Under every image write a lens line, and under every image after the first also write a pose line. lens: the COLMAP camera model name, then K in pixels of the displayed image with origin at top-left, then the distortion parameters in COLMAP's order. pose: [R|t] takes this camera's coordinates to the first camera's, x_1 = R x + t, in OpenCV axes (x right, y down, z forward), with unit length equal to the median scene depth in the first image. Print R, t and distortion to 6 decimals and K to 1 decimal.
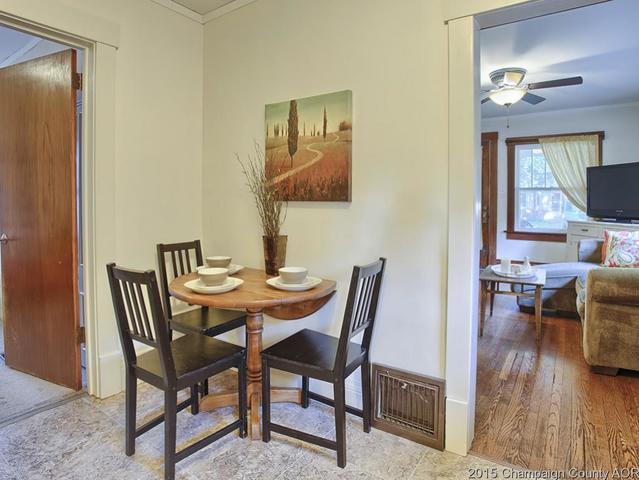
lens RADIAL K [[375.7, 0, 317.3], [0, 375.7, 206.1], [0, 0, 1]] dist [-0.066902, 0.022573]
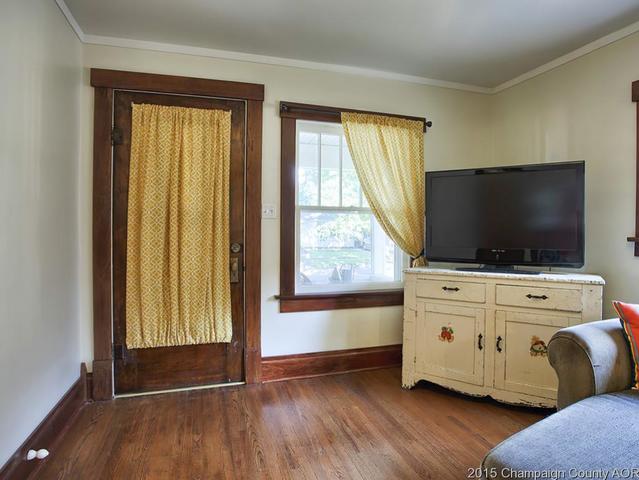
lens RADIAL K [[375.7, 0, 319.3], [0, 375.7, 234.4], [0, 0, 1]] dist [-0.066902, 0.022573]
pose [[0.613331, 0.002043, 0.789823, 0.162267], [0.010901, 0.999880, -0.011051, -0.006108], [-0.789751, 0.015388, 0.613235, 0.669093]]
